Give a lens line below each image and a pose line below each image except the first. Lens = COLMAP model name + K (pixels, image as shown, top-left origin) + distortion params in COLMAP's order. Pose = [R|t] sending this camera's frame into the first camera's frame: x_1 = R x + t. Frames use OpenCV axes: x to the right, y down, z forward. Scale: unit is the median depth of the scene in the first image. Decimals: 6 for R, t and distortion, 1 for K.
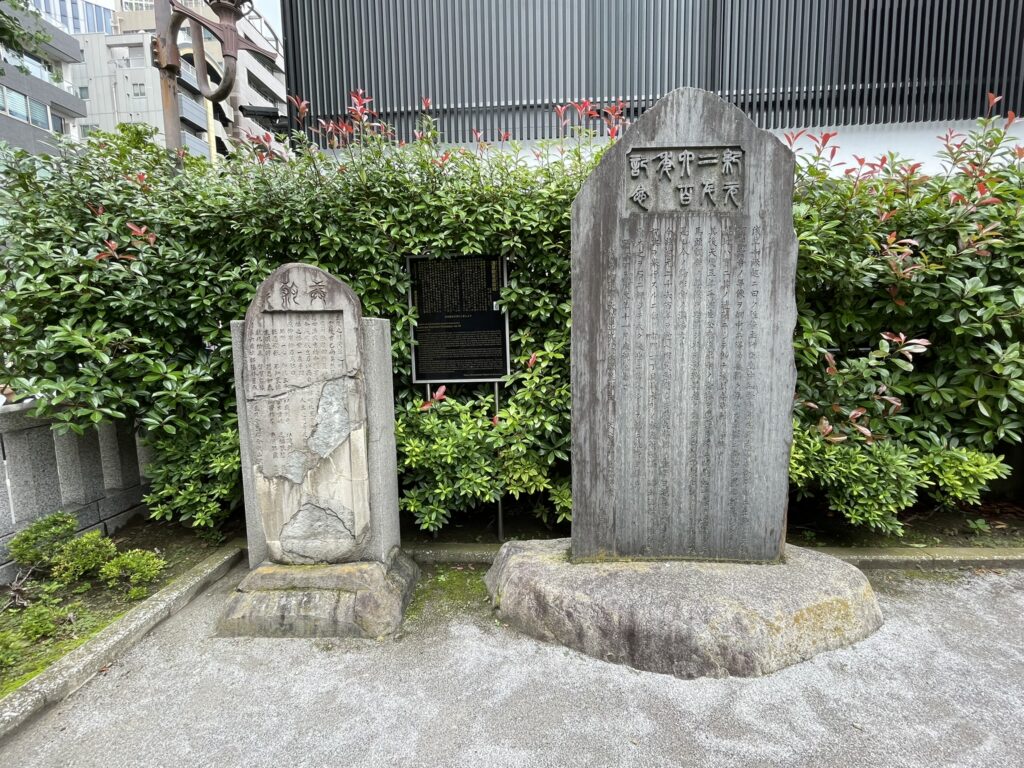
lens RADIAL K [[479.1, 0, 512.1], [0, 479.1, 380.9], [0, 0, 1]] dist [-0.000116, -0.000108]
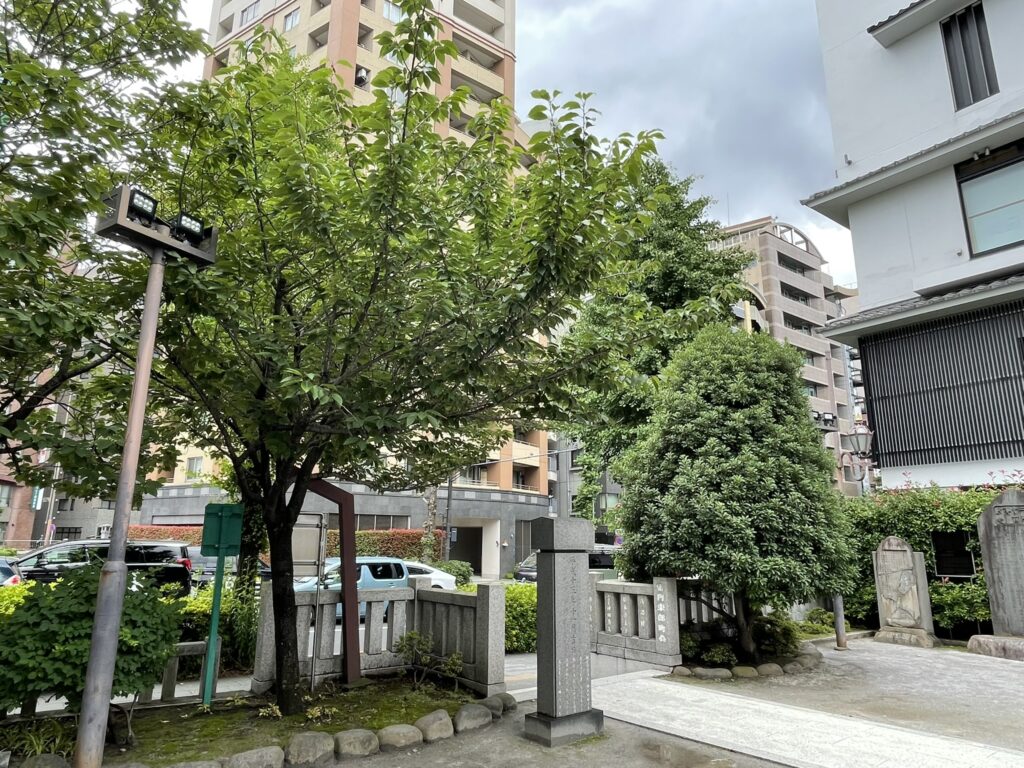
lens RADIAL K [[663.5, 0, 510.4], [0, 663.5, 383.7], [0, 0, 1]] dist [0.002256, 0.002914]
pose [[0.656726, -0.151260, -0.738804, 1.414072], [-0.104586, 0.951943, -0.287864, 0.369413], [0.746842, 0.266317, 0.609346, -4.145419]]
